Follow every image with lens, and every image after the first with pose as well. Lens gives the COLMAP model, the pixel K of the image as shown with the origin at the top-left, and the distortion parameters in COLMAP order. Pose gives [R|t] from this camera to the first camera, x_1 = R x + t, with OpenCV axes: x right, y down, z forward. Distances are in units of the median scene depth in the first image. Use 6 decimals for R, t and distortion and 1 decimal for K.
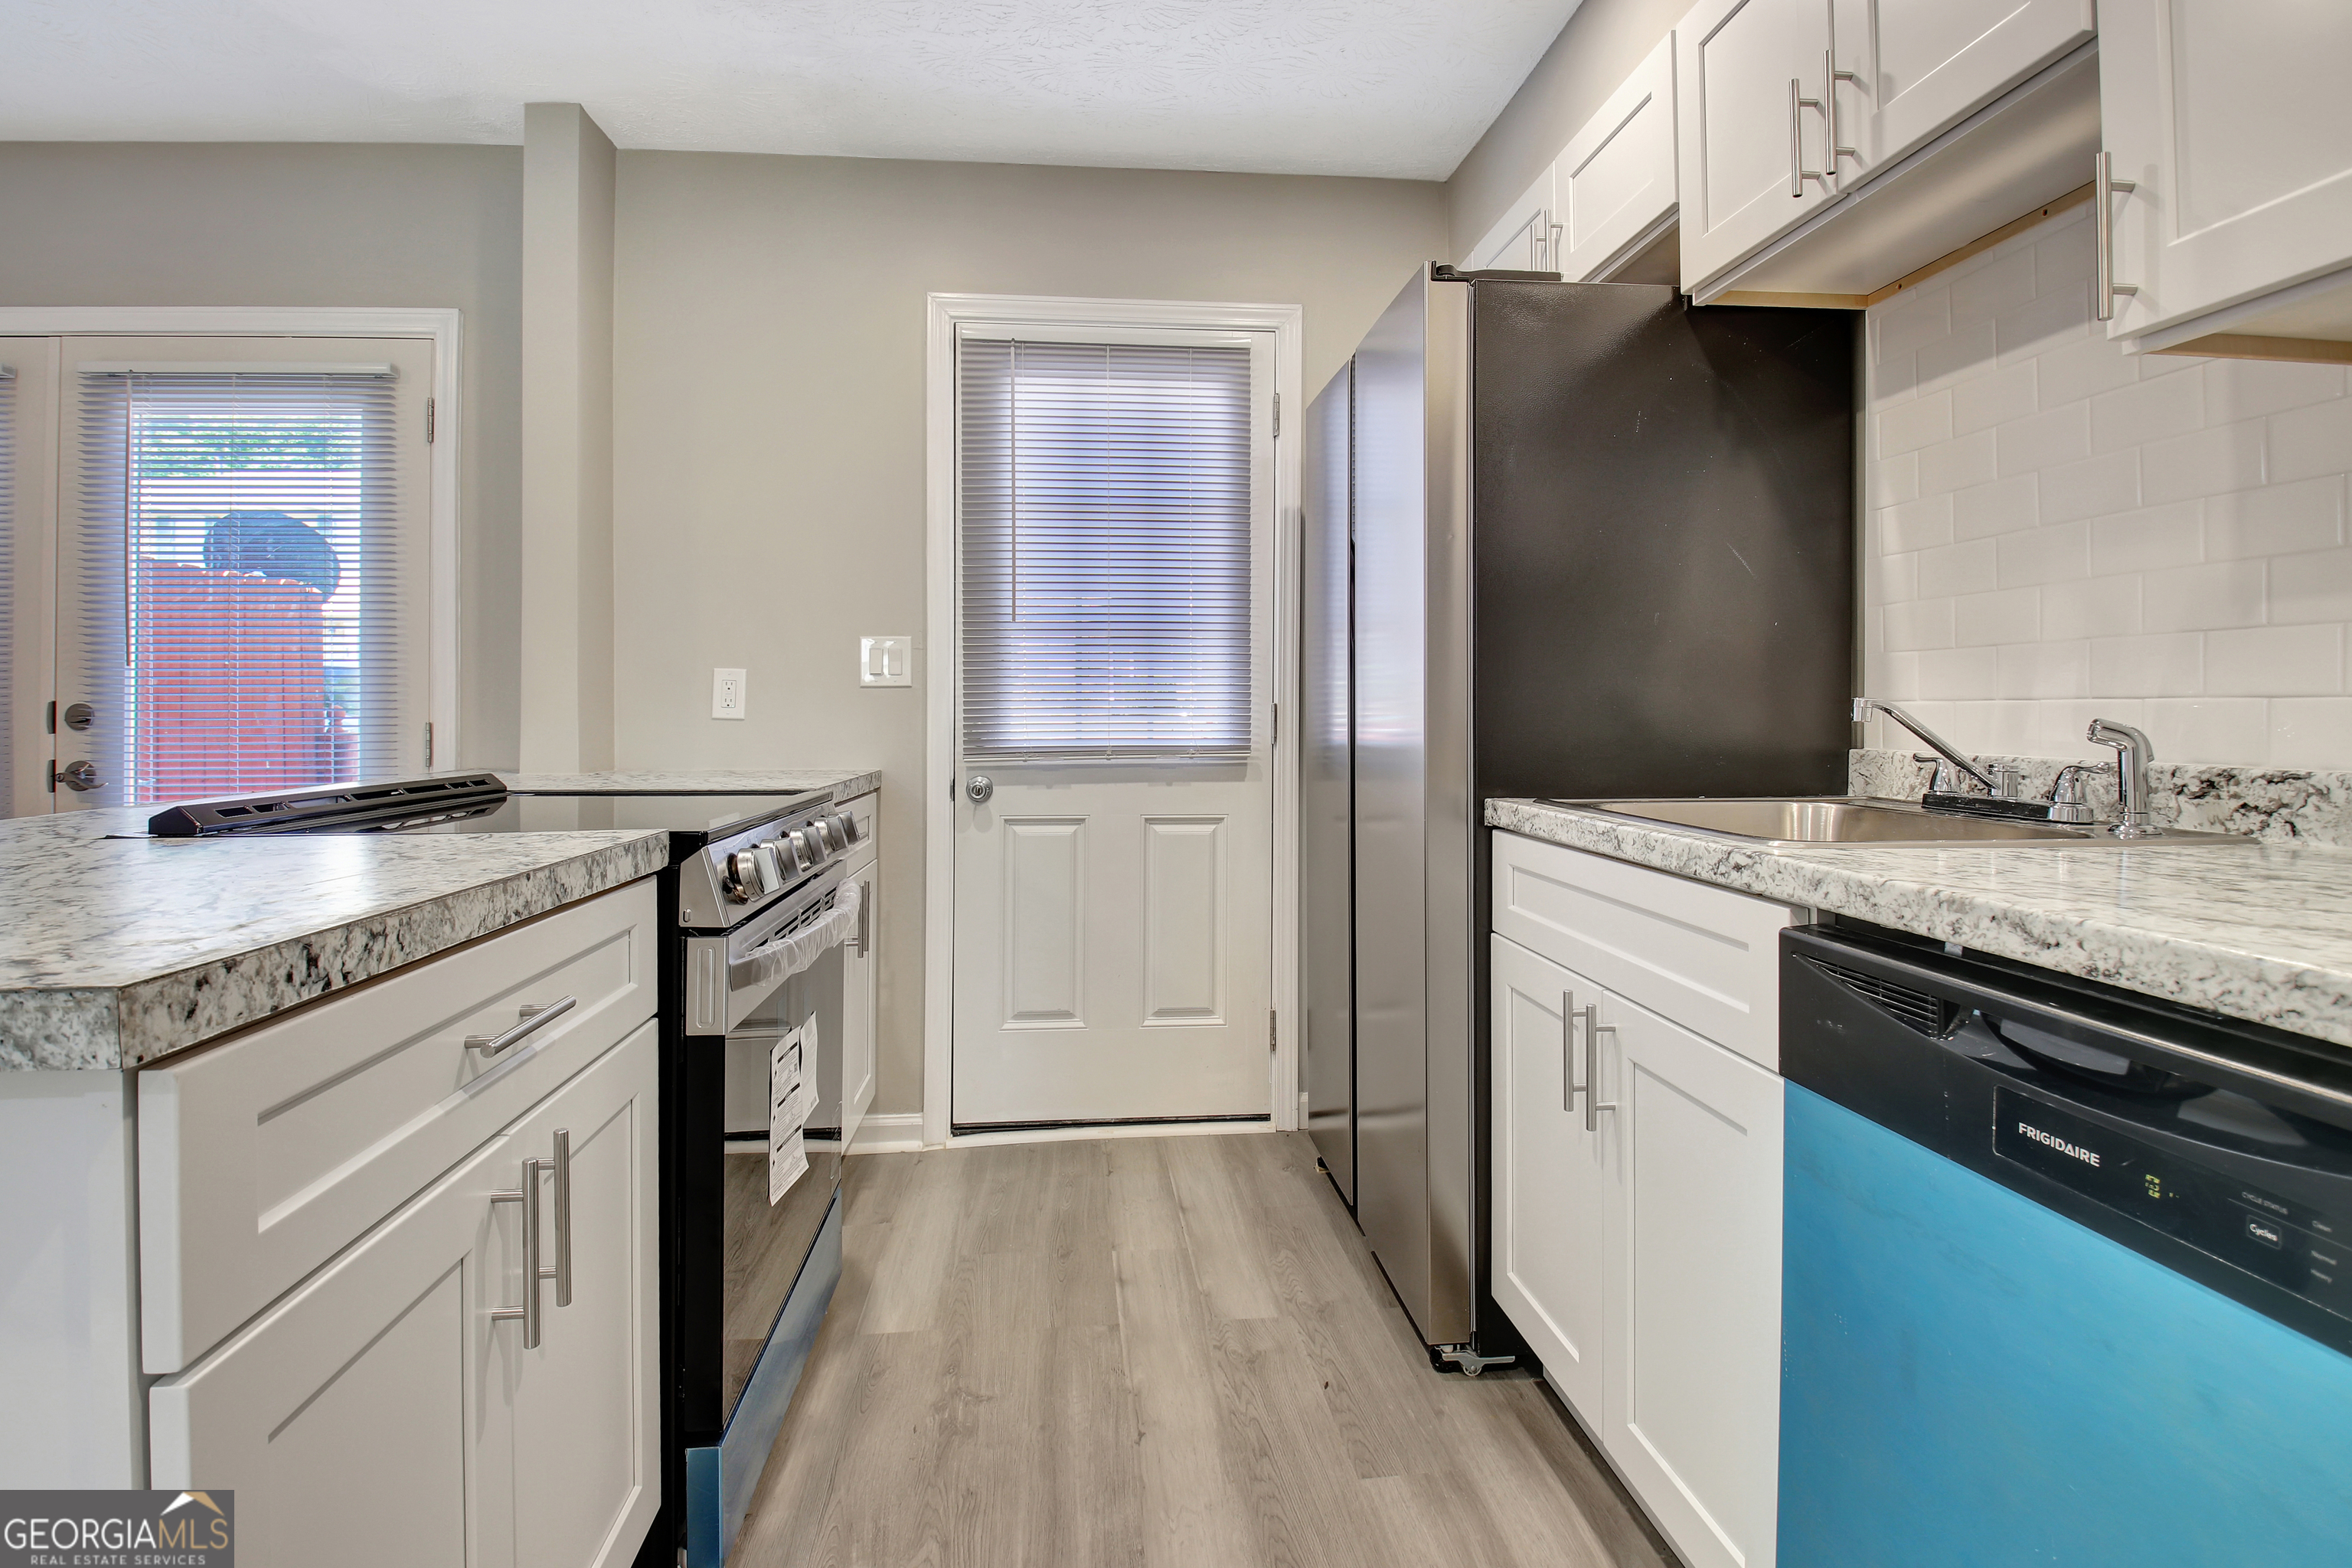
lens RADIAL K [[1157.1, 0, 1167.7], [0, 1157.1, 713.2], [0, 0, 1]] dist [0.025351, -0.036982]
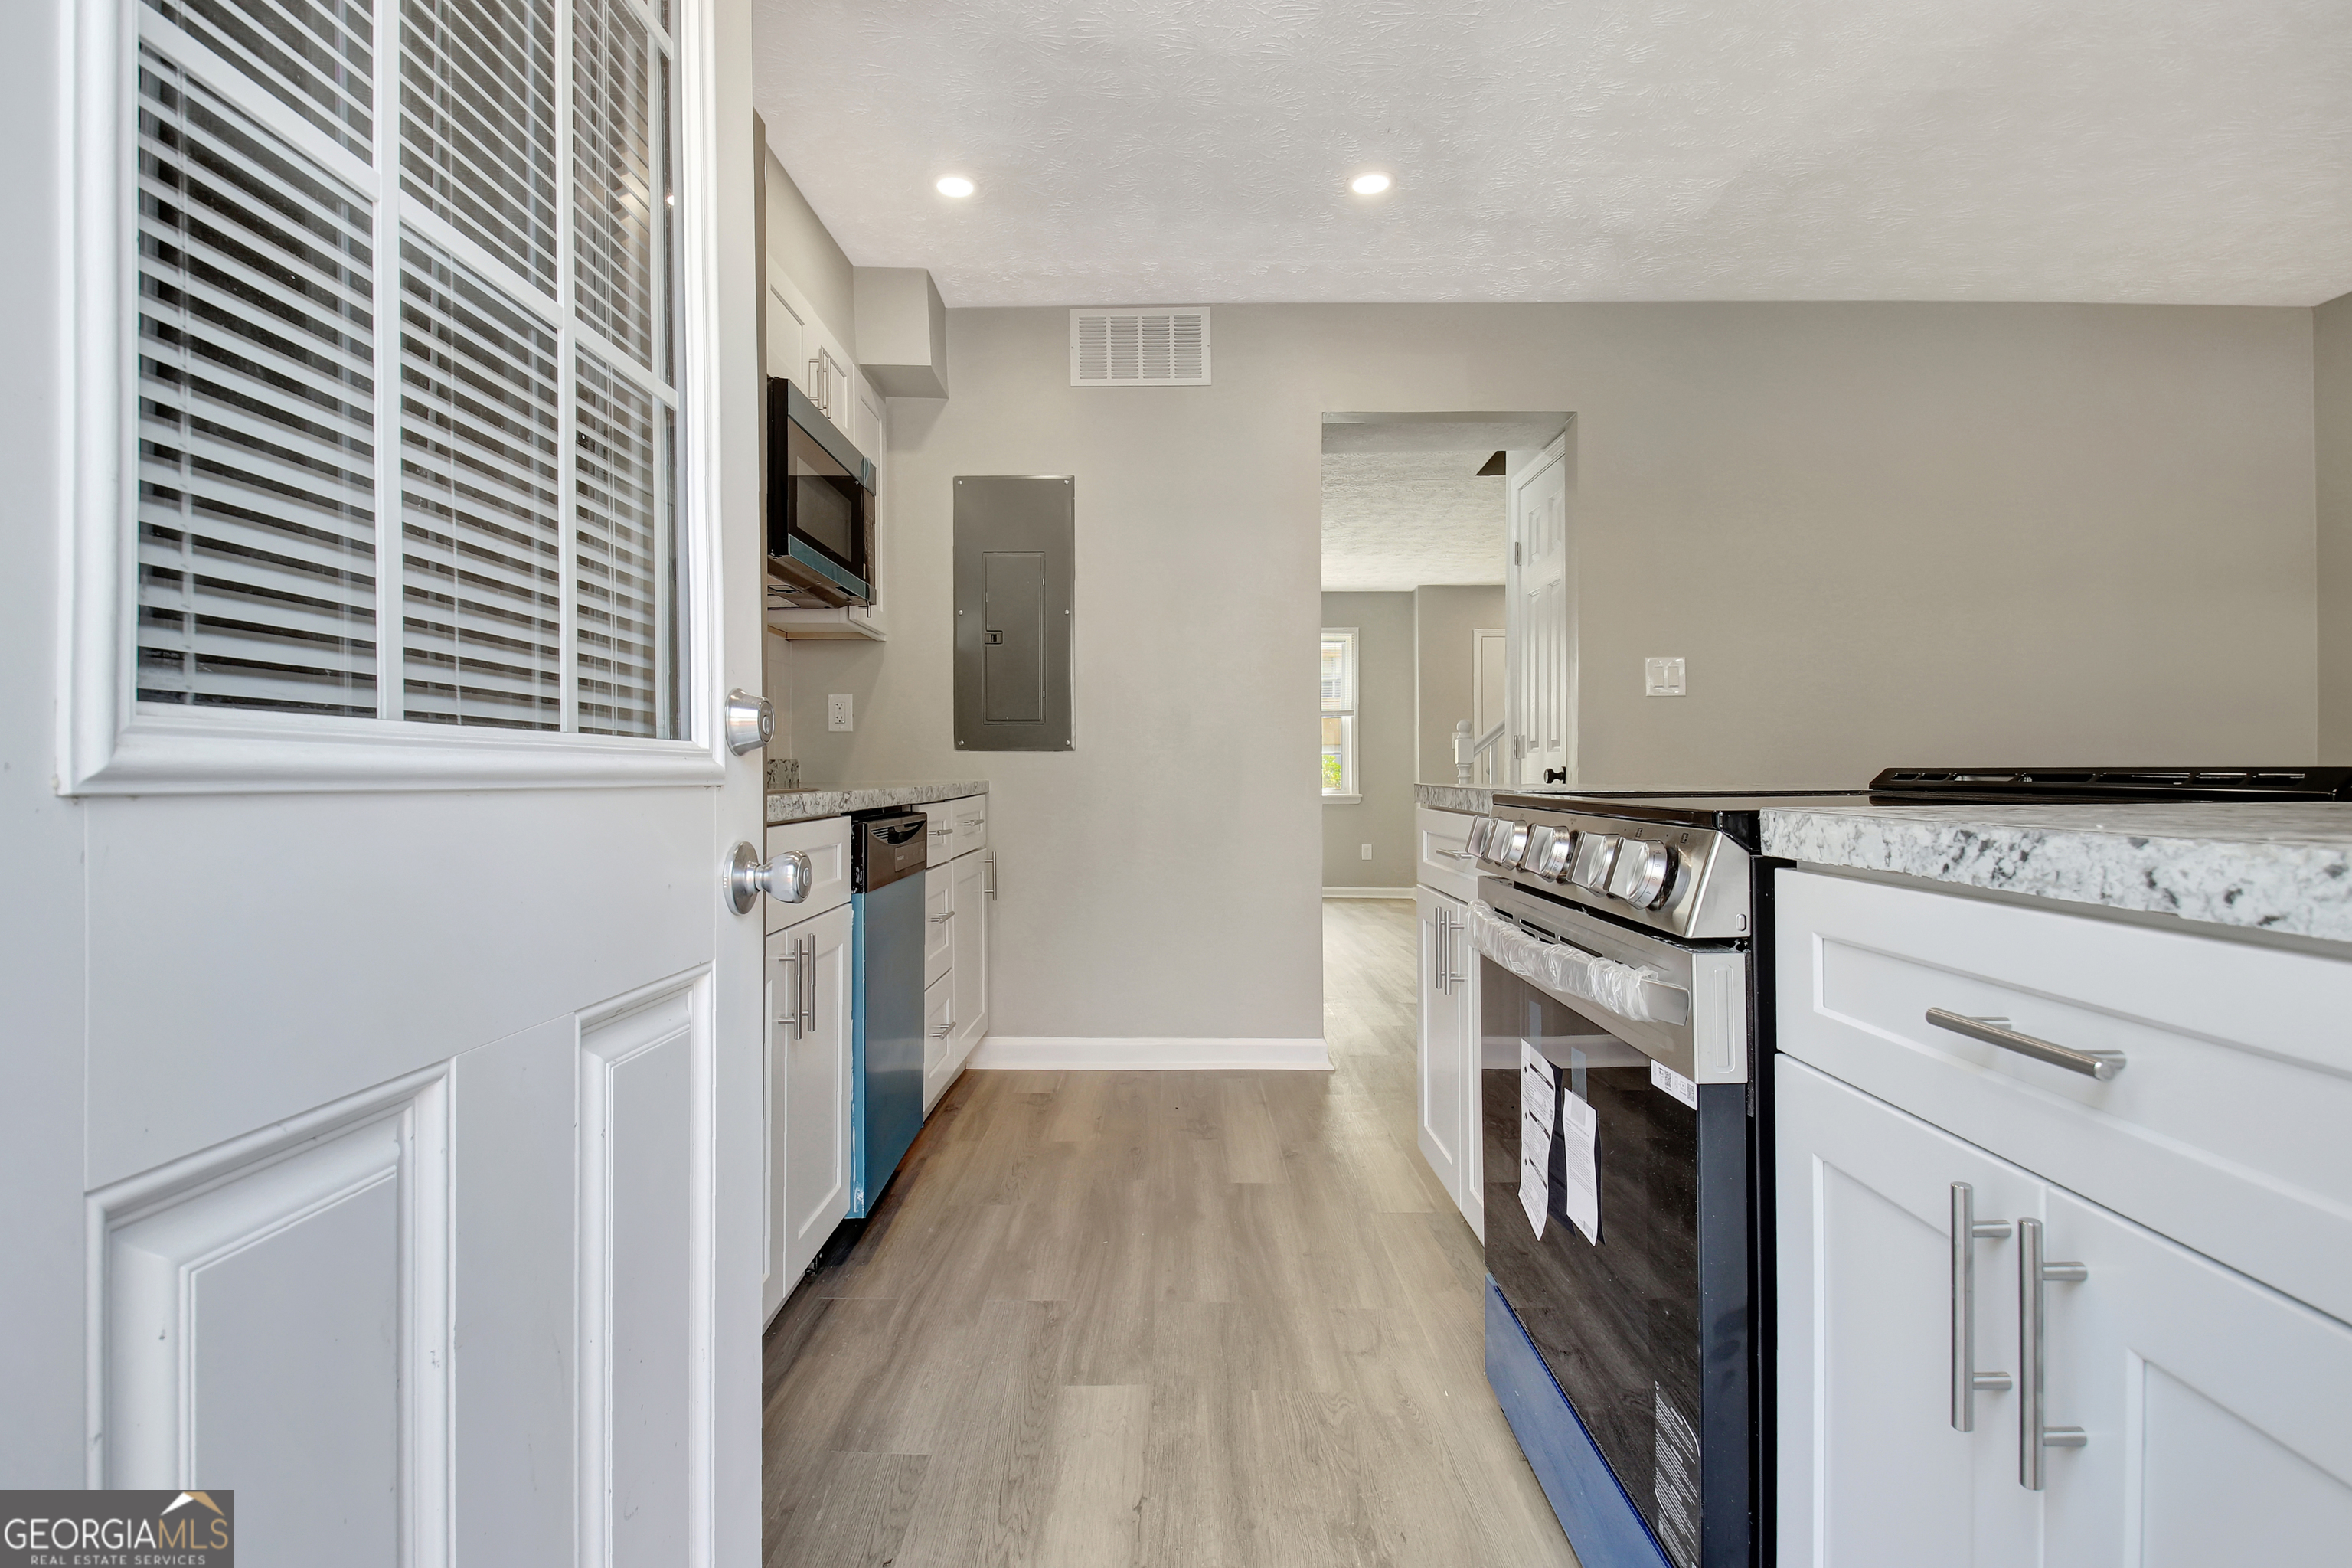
lens RADIAL K [[1158.7, 0, 1169.5], [0, 1158.7, 751.2], [0, 0, 1]] dist [0.012053, -0.025375]
pose [[-0.994852, 0.006682, 0.101118, -0.144331], [0.005373, 0.999898, -0.013214, 0.056732], [-0.101196, -0.012603, -0.994787, 1.940753]]
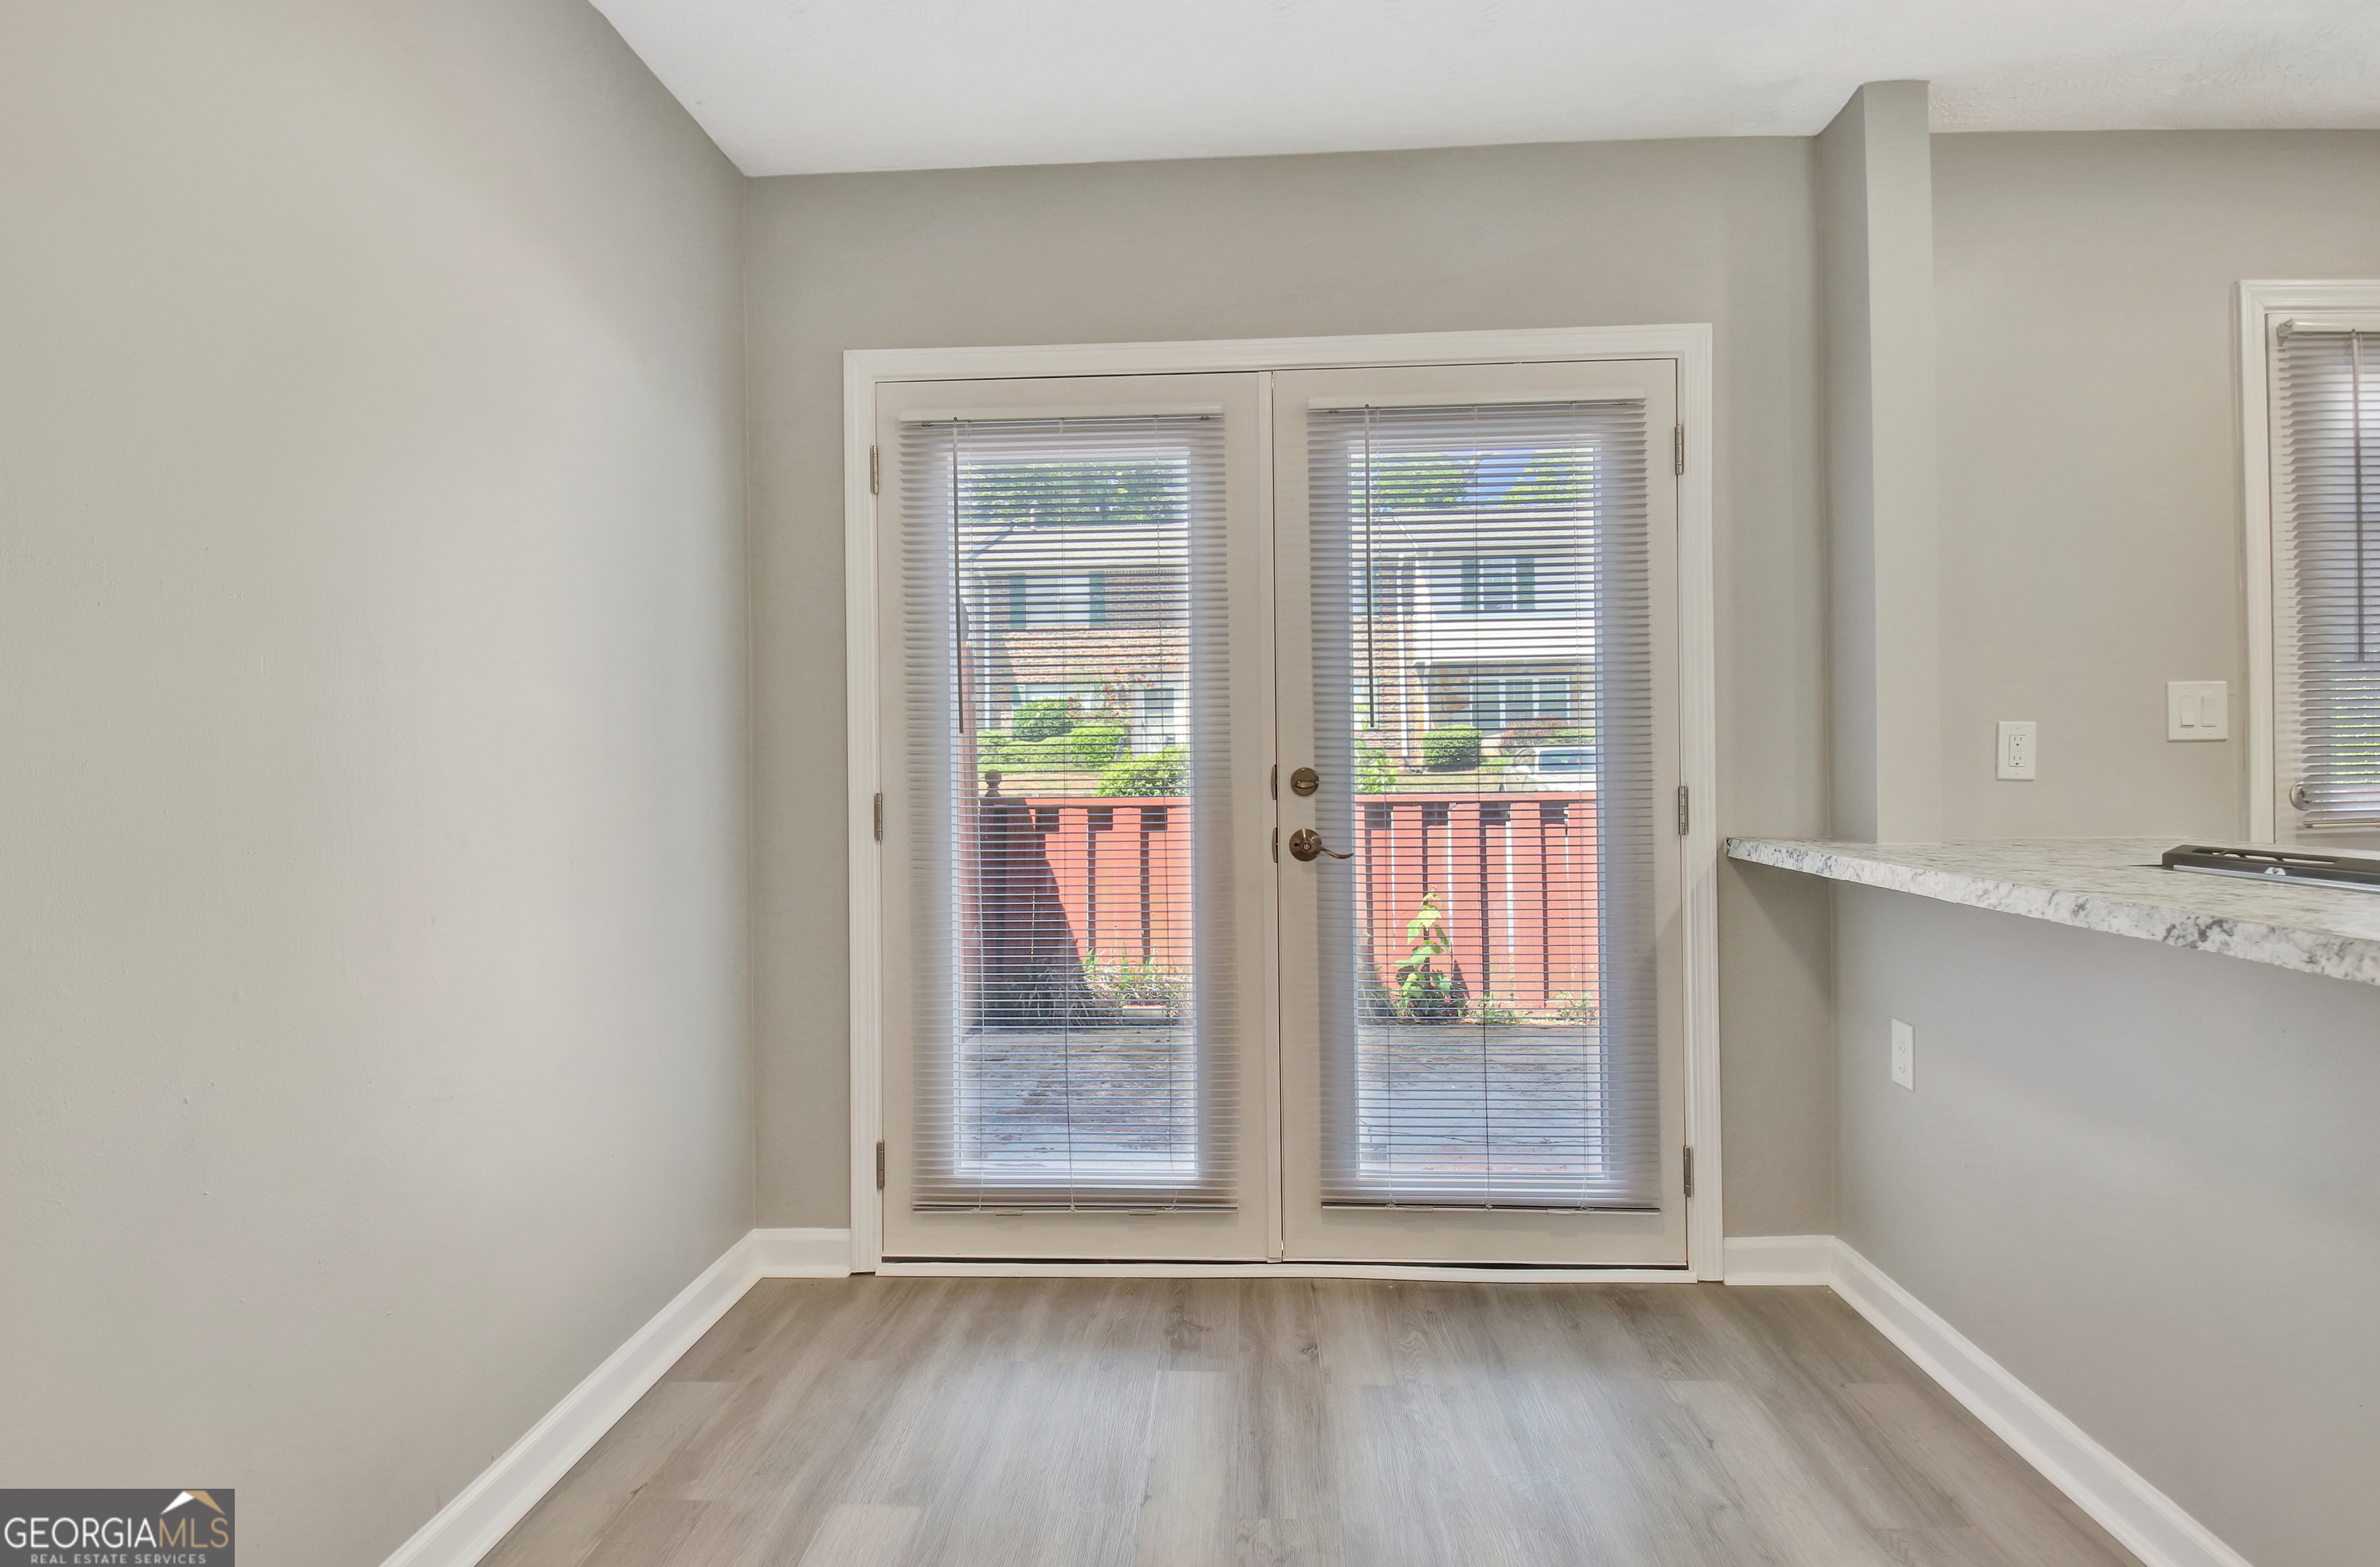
lens RADIAL K [[1253.2, 0, 1180.5], [0, 1253.2, 767.5], [0, 0, 1]] dist [0.015276, -0.033511]
pose [[0.989008, -0.008414, -0.147626, -1.483896], [0.007946, 0.999961, -0.003758, -0.009471], [0.147652, 0.002544, 0.989036, -0.023020]]
